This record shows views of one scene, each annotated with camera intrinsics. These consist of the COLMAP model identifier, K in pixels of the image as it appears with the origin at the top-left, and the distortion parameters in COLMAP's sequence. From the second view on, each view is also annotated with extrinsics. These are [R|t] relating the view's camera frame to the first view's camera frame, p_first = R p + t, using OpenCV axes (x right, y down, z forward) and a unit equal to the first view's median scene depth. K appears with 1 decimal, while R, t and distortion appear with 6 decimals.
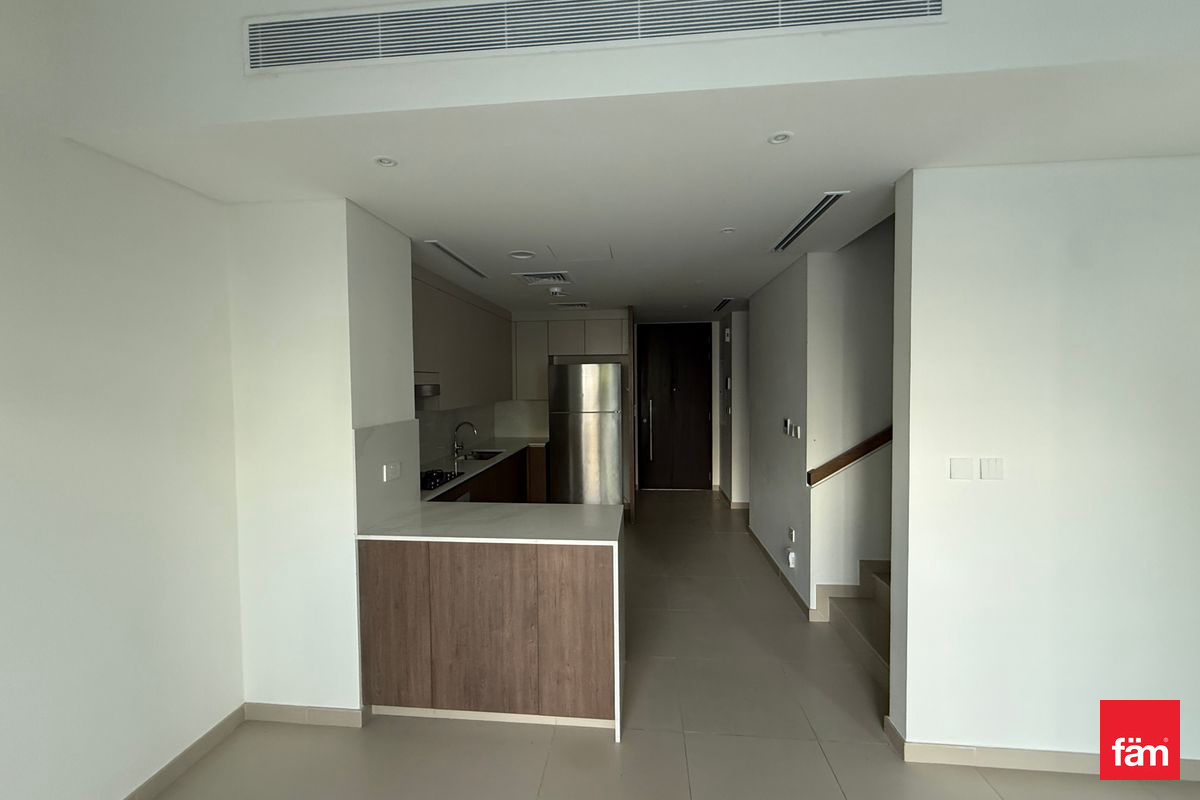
lens RADIAL K [[479.2, 0, 600.0], [0, 479.2, 400.0], [0, 0, 1]] dist [0.000424, 0.000032]
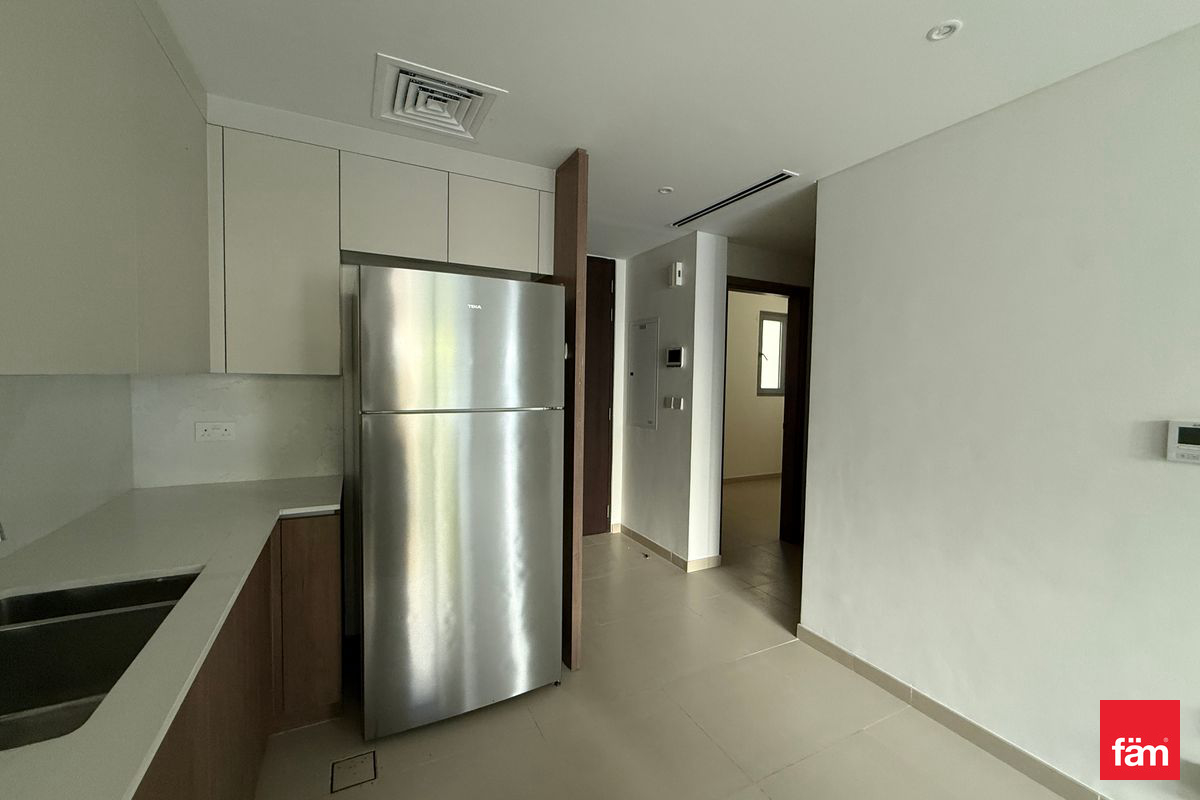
lens RADIAL K [[479.2, 0, 600.0], [0, 479.2, 400.0], [0, 0, 1]] dist [0.000424, 0.000032]
pose [[0.840194, -0.005441, 0.542259, -0.133004], [0.001684, 0.999971, 0.007424, 0.014241], [-0.542284, -0.005324, 0.840179, 0.571458]]
